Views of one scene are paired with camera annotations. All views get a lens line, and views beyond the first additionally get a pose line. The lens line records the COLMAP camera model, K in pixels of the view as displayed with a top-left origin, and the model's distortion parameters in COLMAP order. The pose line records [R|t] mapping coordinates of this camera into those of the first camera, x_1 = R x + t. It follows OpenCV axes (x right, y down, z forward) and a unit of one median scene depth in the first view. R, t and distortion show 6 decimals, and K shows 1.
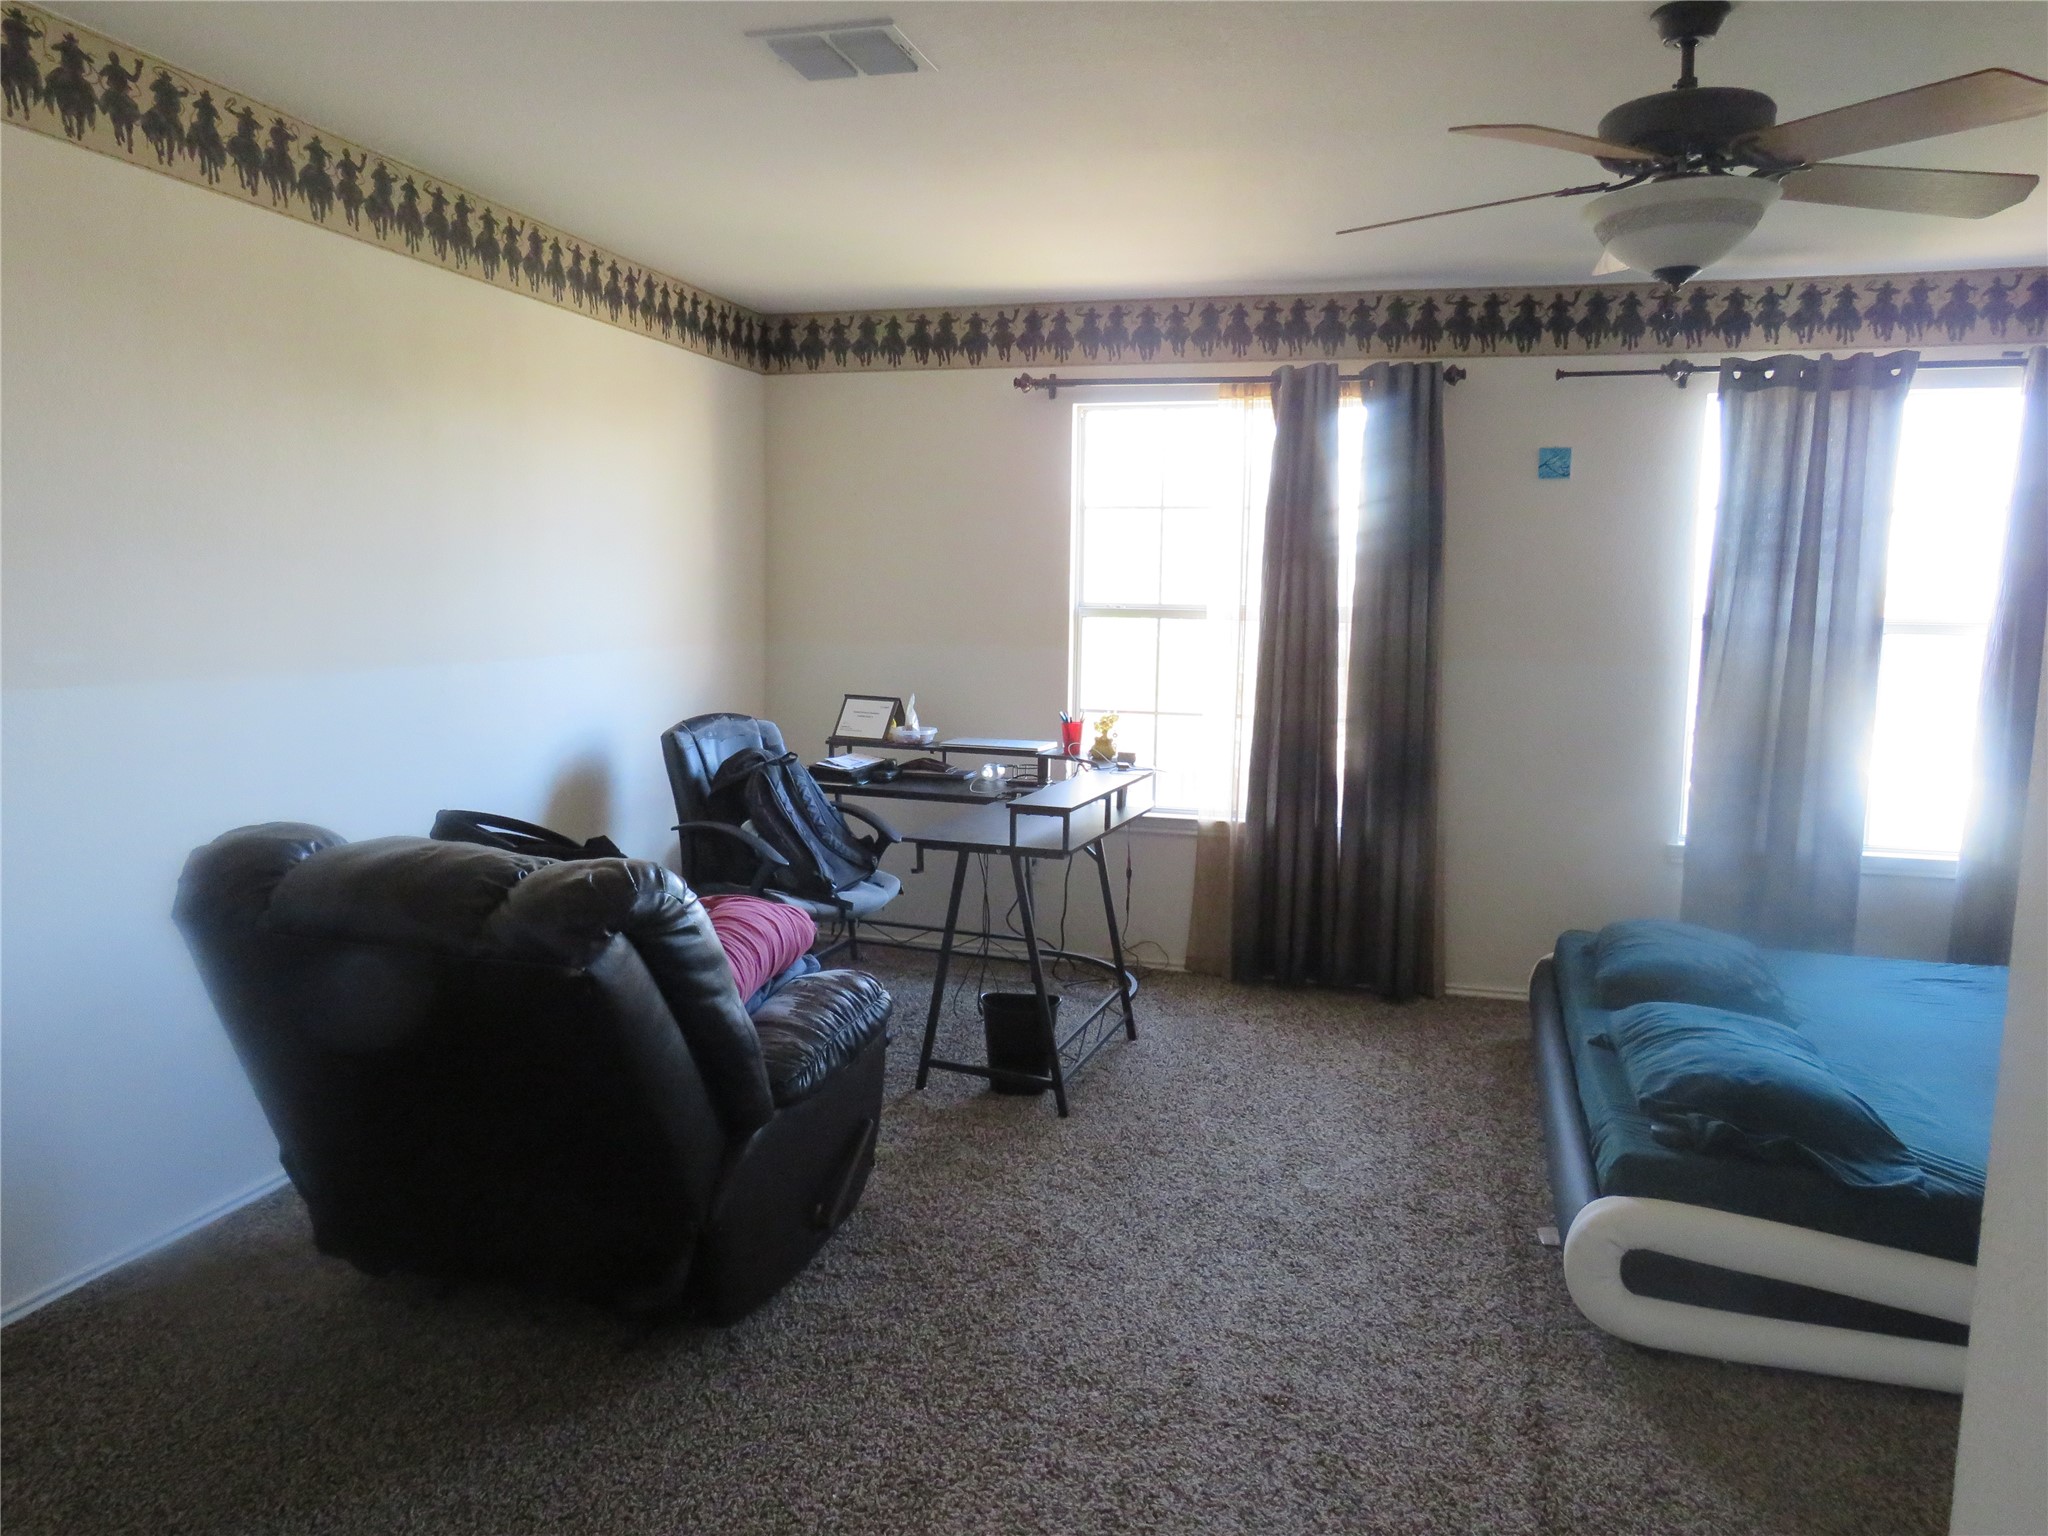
lens RADIAL K [[1425.9, 0, 1024.0], [0, 1425.9, 768.0], [0, 0, 1]] dist [-0.051835, 0.010759]
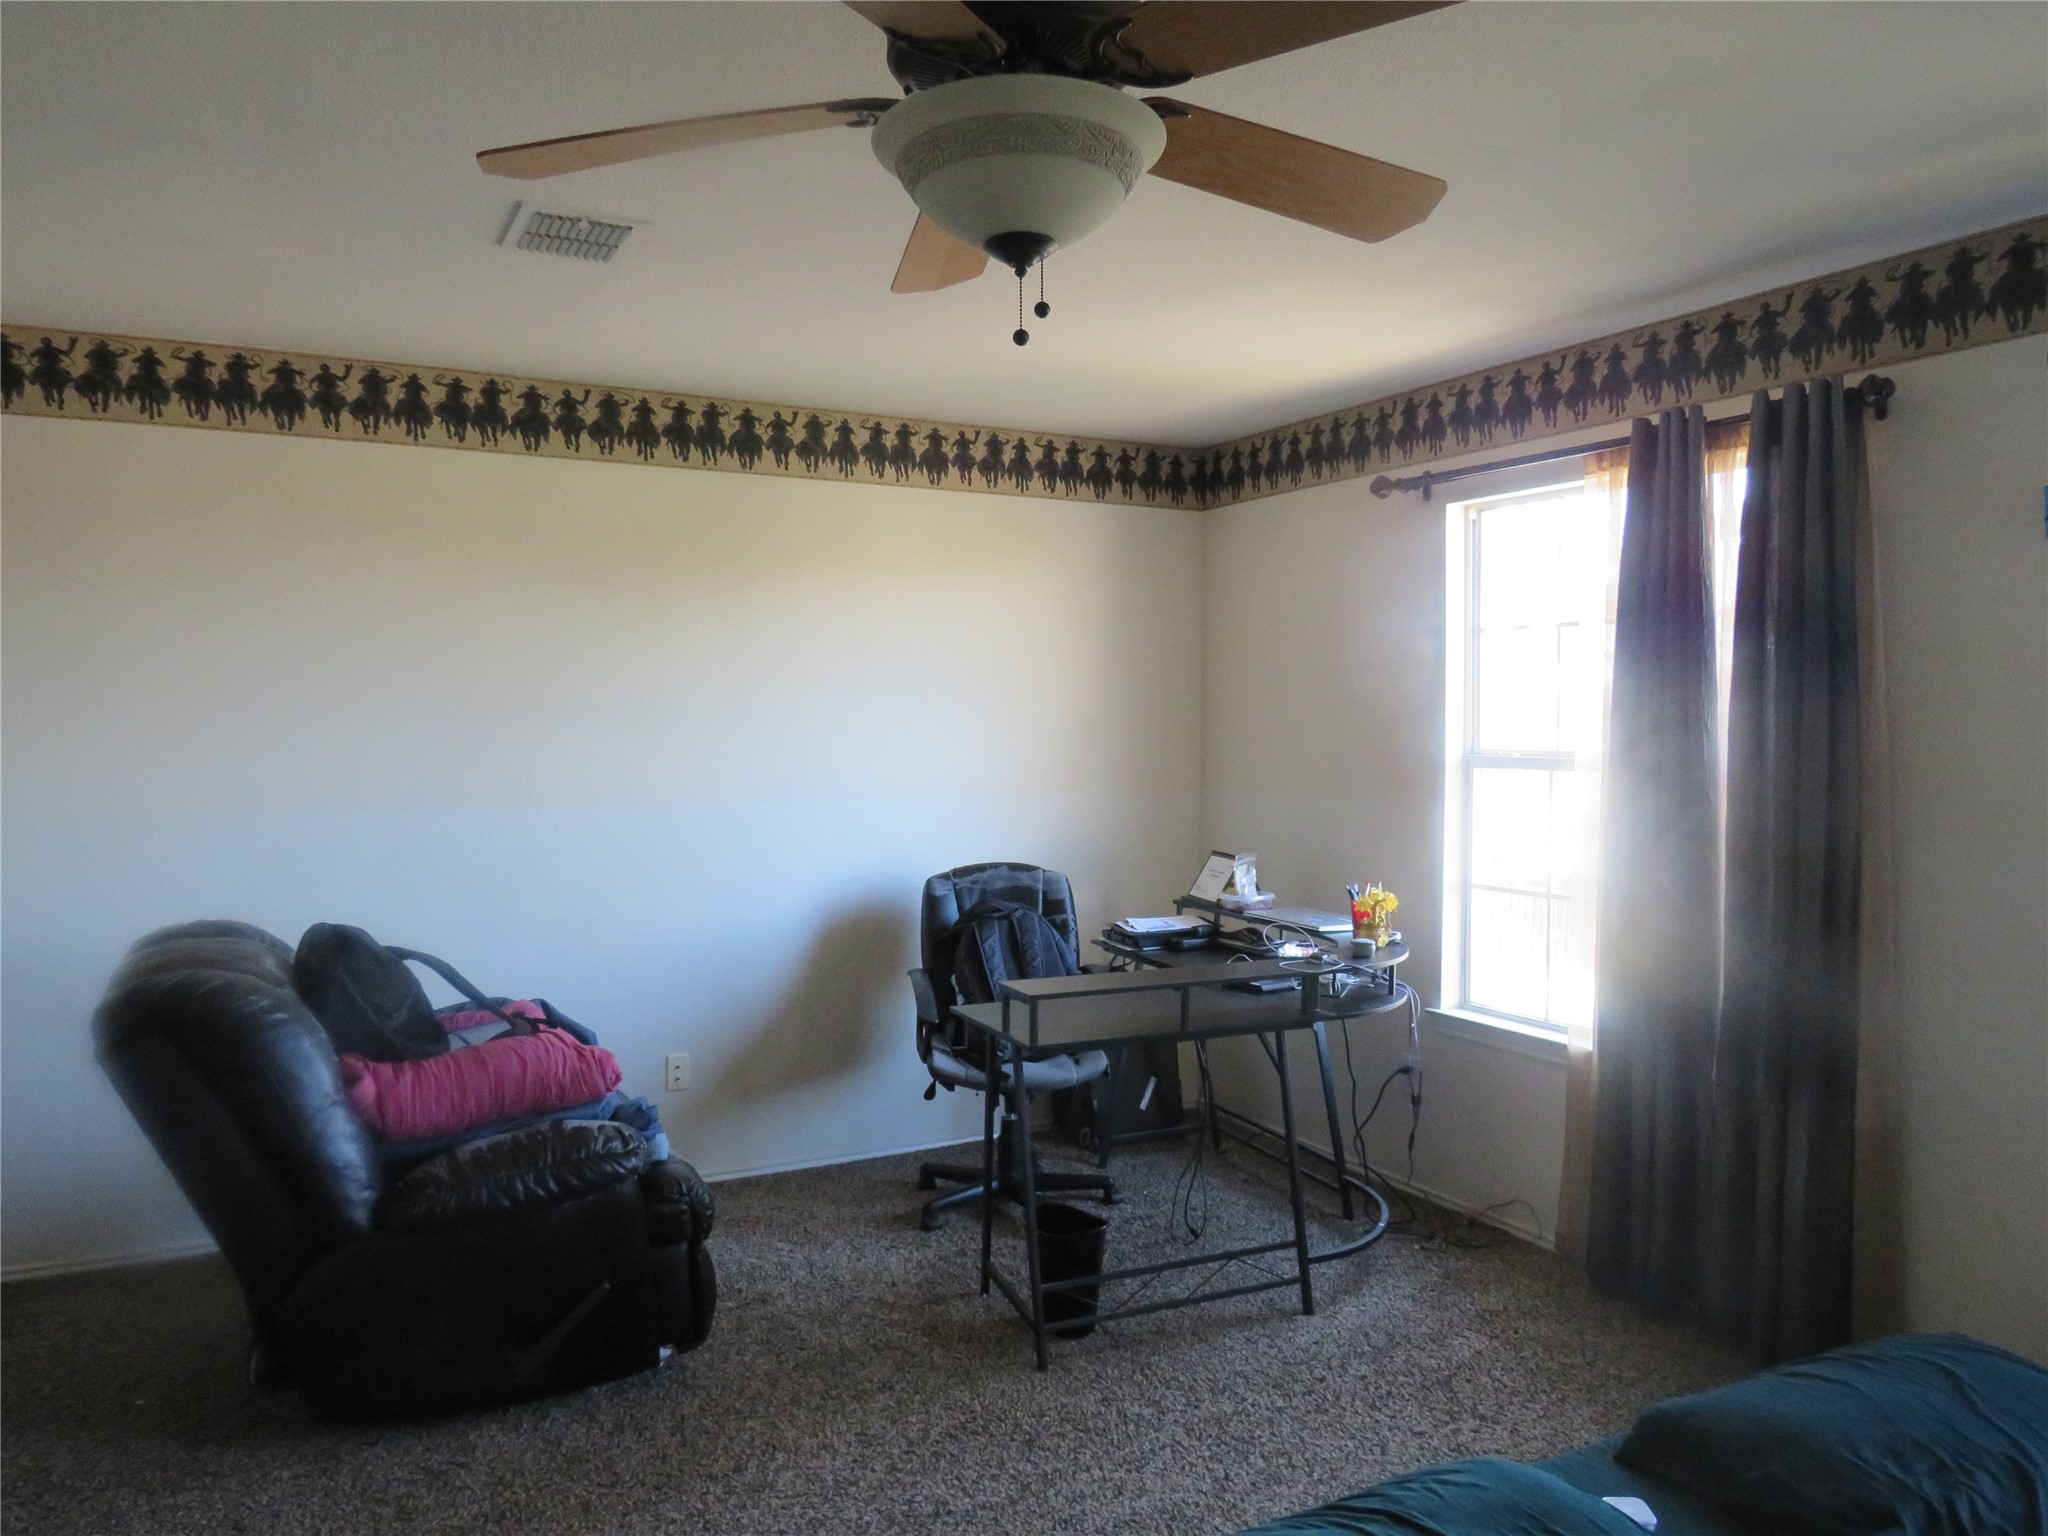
lens RADIAL K [[1452.0, 0, 1025.3], [0, 1452.0, 753.8], [0, 0, 1]] dist [-0.015397, -0.004833]
pose [[0.698417, 0.000643, -0.715691, 0.488695], [-0.076580, 0.994326, -0.073838, -0.038076], [0.711583, 0.106377, 0.694503, 0.289731]]
